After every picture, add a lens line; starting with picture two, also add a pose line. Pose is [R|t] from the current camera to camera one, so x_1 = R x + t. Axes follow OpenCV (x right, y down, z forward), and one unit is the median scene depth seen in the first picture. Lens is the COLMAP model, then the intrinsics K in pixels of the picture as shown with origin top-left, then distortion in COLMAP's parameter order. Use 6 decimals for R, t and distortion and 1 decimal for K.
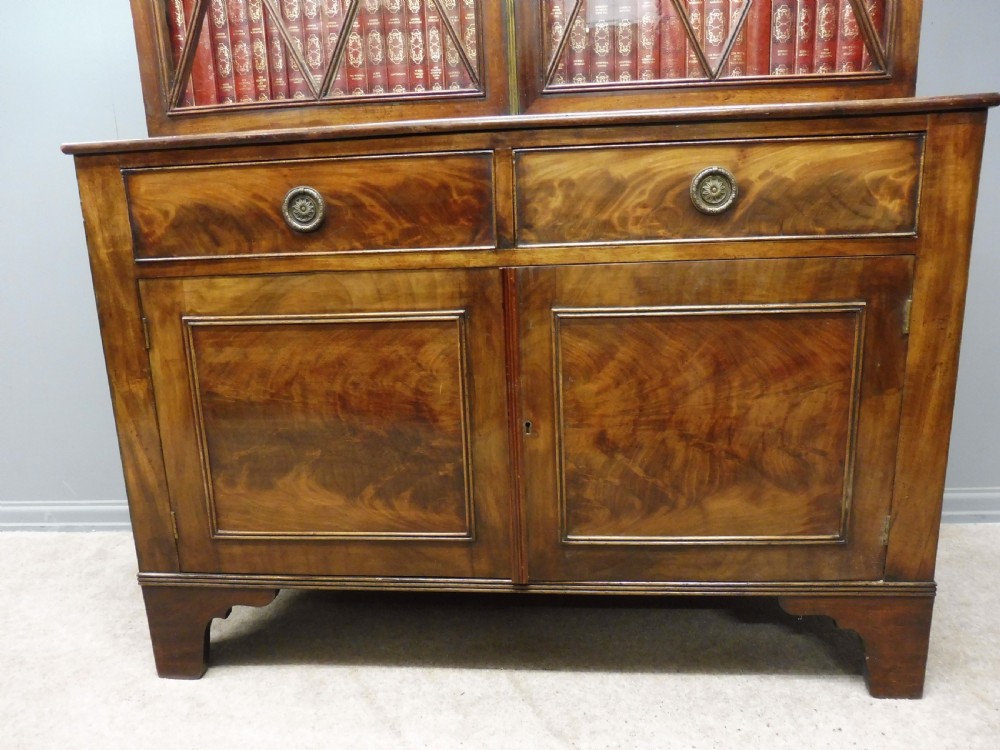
lens RADIAL K [[725.5, 0, 505.9], [0, 725.5, 387.8], [0, 0, 1]] dist [-0.051878, 0.015900]
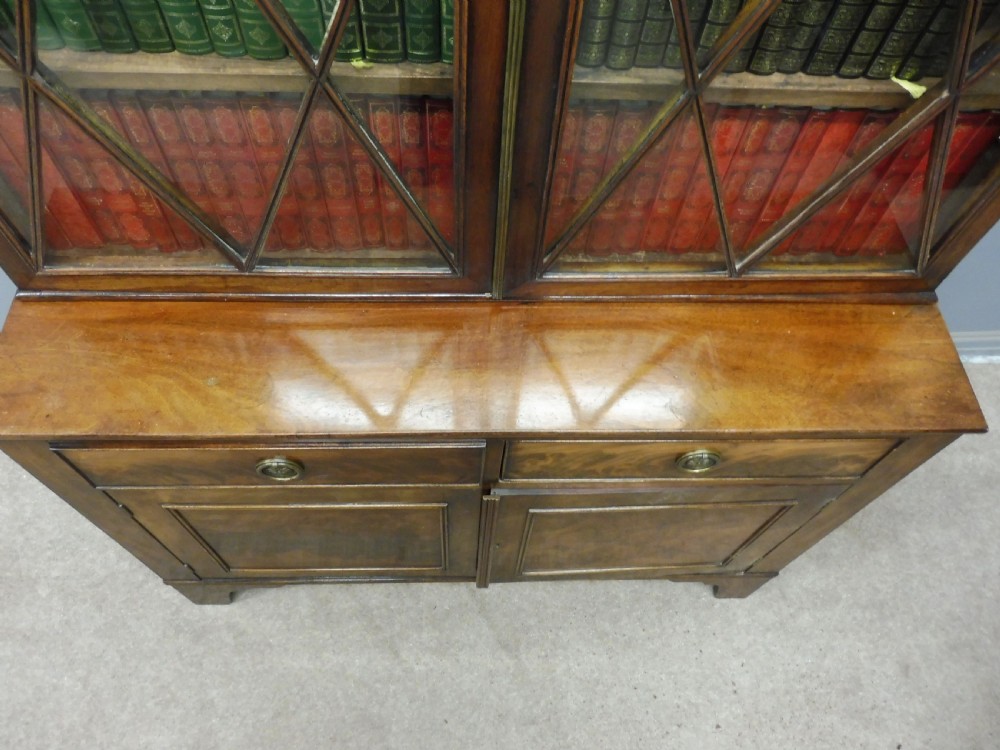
lens RADIAL K [[725.5, 0, 502.3], [0, 725.5, 380.7], [0, 0, 1]] dist [-0.051878, 0.015900]
pose [[0.988580, -0.056808, 0.139578, -0.110712], [-0.061282, 0.694632, 0.716750, -0.964586], [-0.137673, -0.717118, 0.683219, 0.375717]]
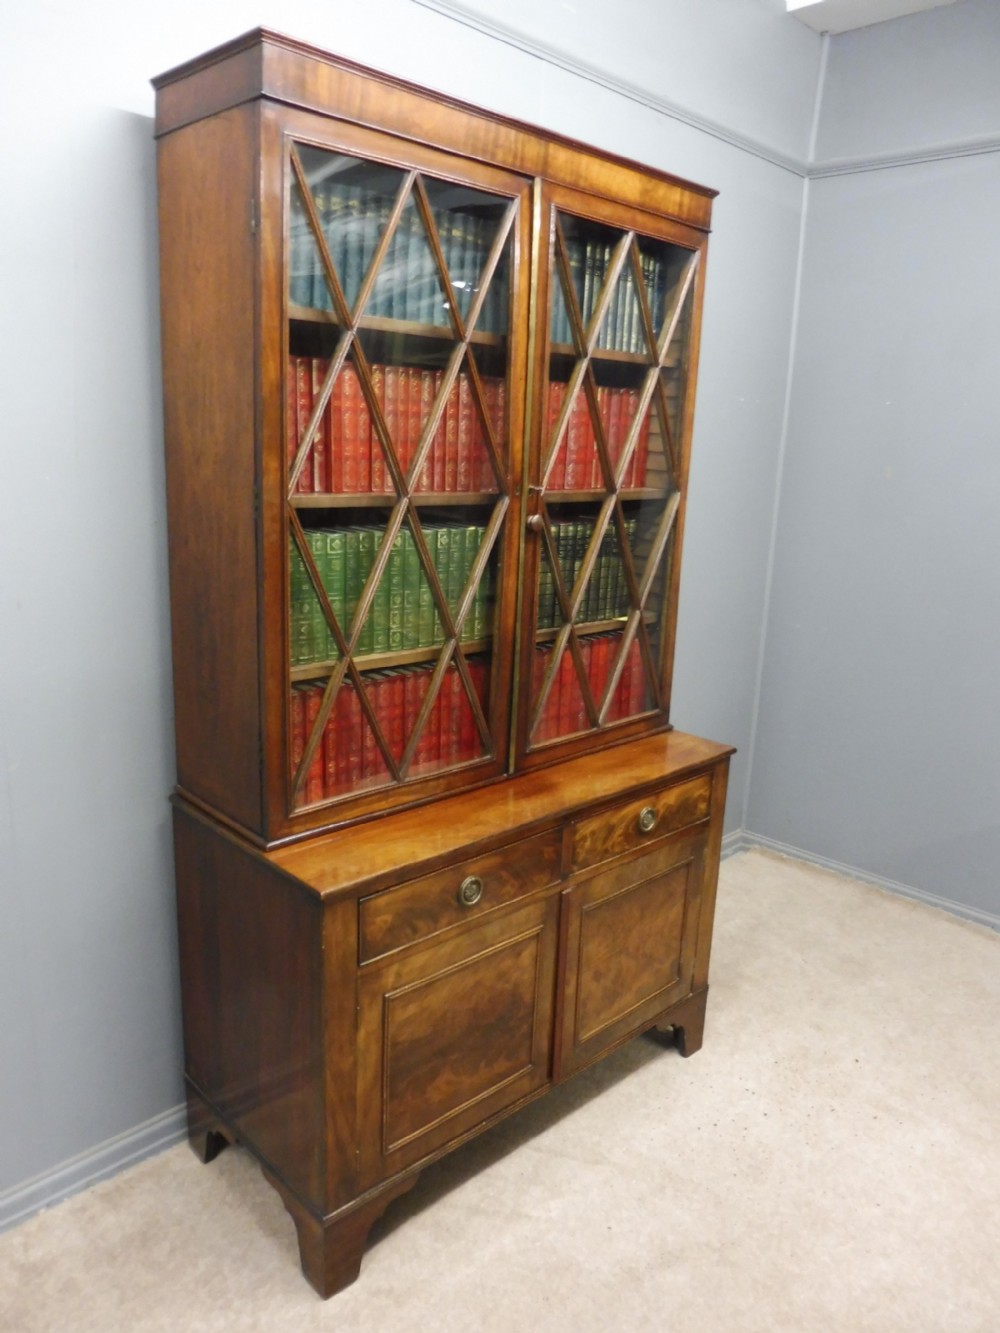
lens RADIAL K [[967.1, 0, 496.7], [0, 967.1, 674.3], [0, 0, 1]] dist [-0.051878, 0.015900]
pose [[0.654330, -0.120552, 0.746538, -1.502741], [0.114156, 0.991645, 0.060076, -0.727621], [-0.747543, 0.045913, 0.662625, -0.274270]]
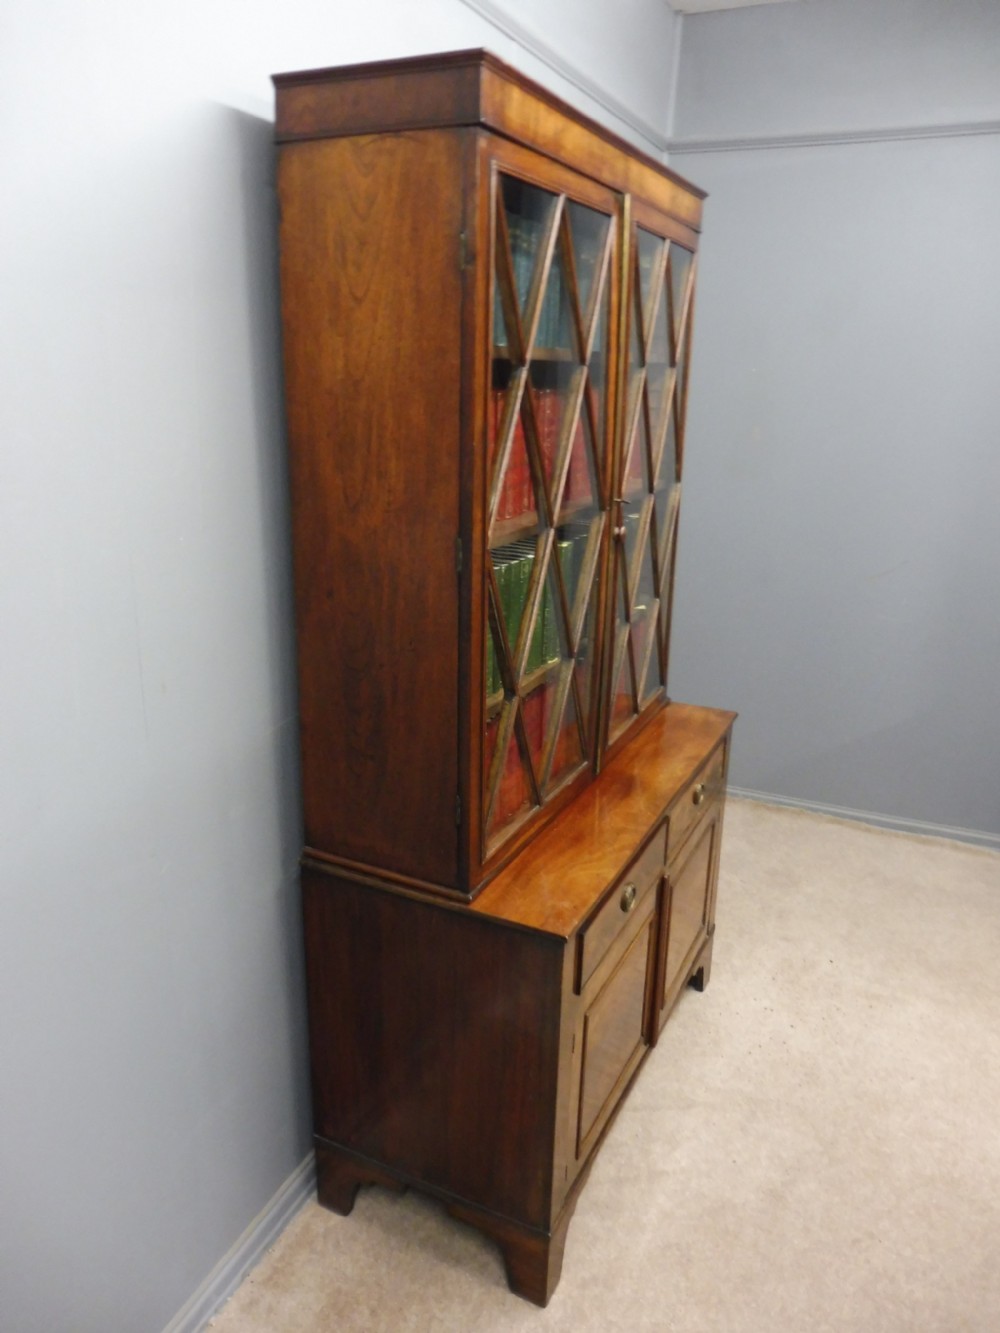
lens RADIAL K [[967.1, 0, 498.2], [0, 967.1, 672.3], [0, 0, 1]] dist [-0.051878, 0.015900]
pose [[0.361458, -0.241750, 0.900503, -1.913476], [0.188691, 0.964784, 0.183268, -1.035106], [-0.913096, 0.103673, 0.394345, 0.400610]]
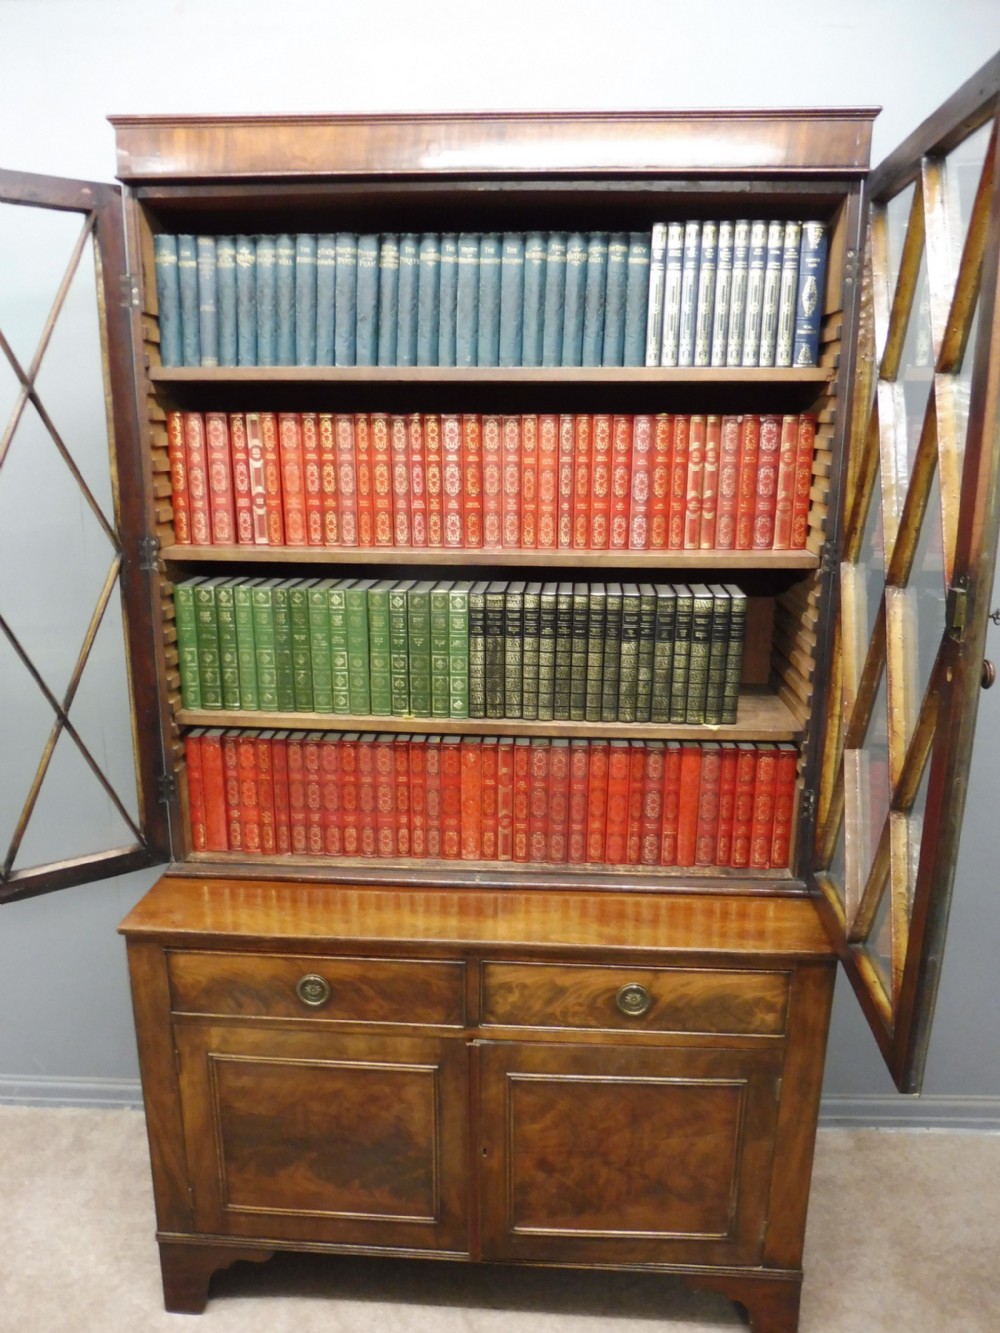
lens RADIAL K [[967.1, 0, 498.7], [0, 967.1, 668.3], [0, 0, 1]] dist [-0.051878, 0.015900]
pose [[0.998789, 0.034008, 0.035566, -0.033718], [-0.034394, 0.999355, 0.010282, -0.793437], [-0.035194, -0.011493, 0.999314, -0.649755]]
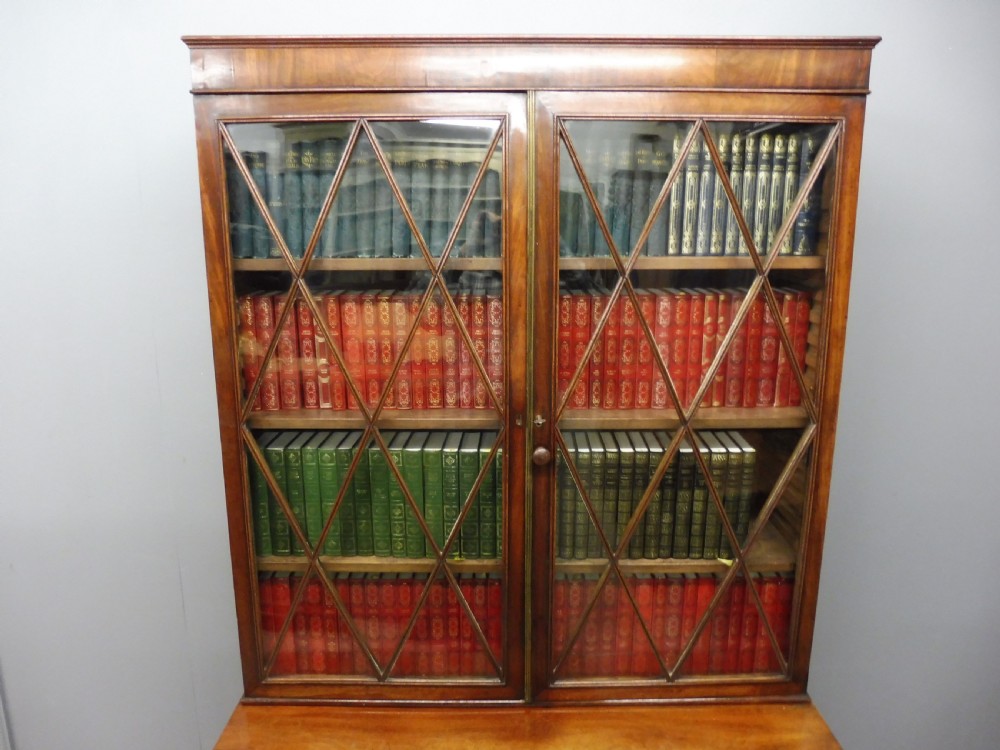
lens RADIAL K [[725.5, 0, 509.4], [0, 725.5, 382.1], [0, 0, 1]] dist [-0.051878, 0.015900]
pose [[0.995220, 0.017665, 0.096047, -0.175154], [-0.015974, 0.999704, -0.018348, -1.012203], [-0.096343, 0.016726, 0.995208, -0.388977]]
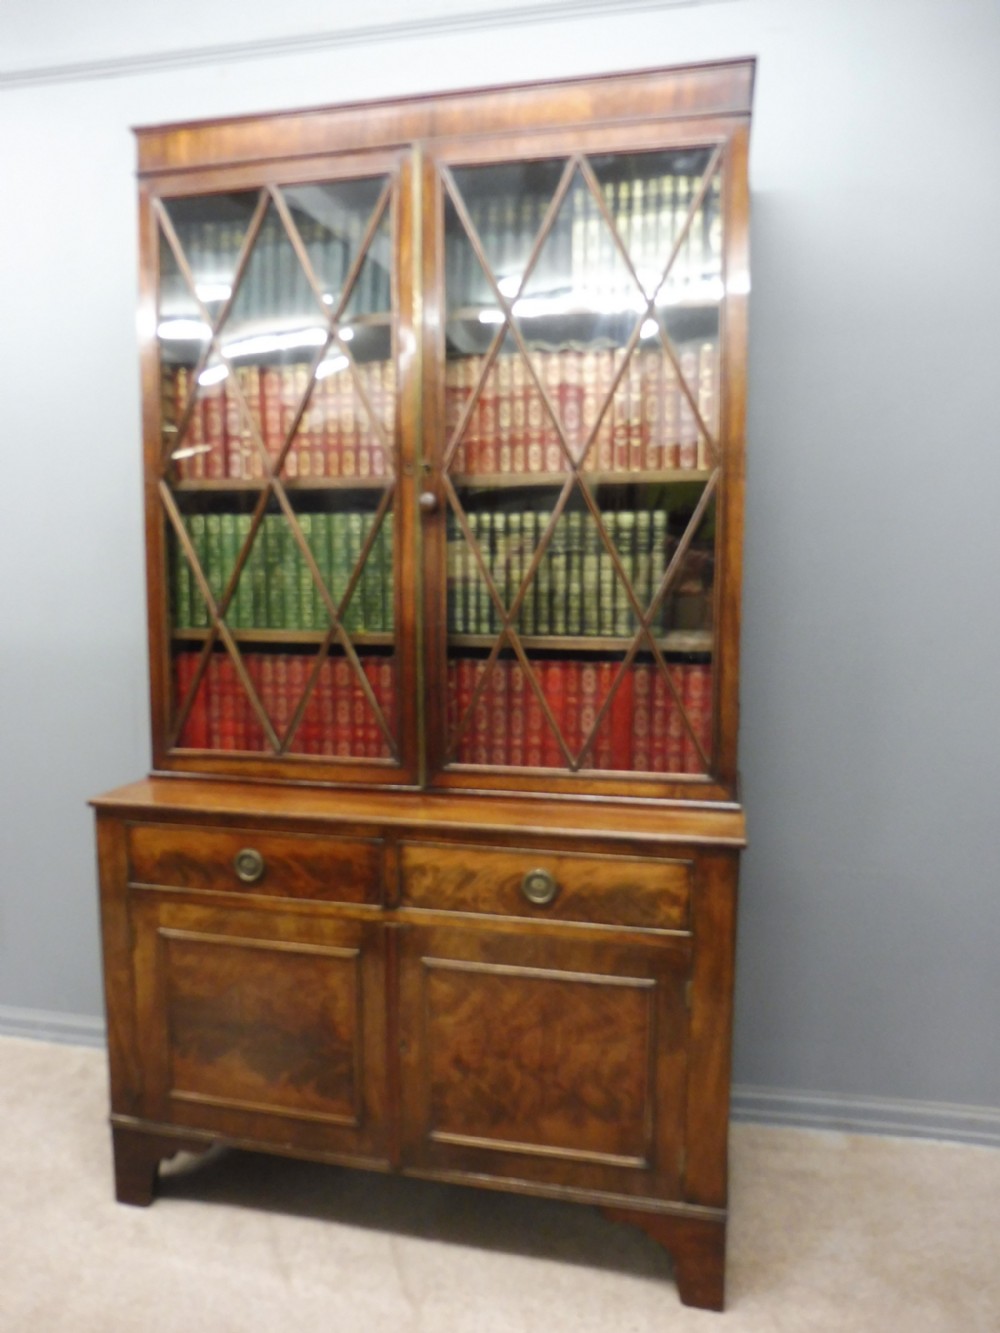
lens RADIAL K [[967.1, 0, 507.4], [0, 967.1, 673.2], [0, 0, 1]] dist [-0.051878, 0.015900]
pose [[0.989209, 0.054066, -0.136173, 0.405224], [-0.070417, 0.990481, -0.118273, -0.403213], [0.128482, 0.126586, 0.983600, -0.725552]]
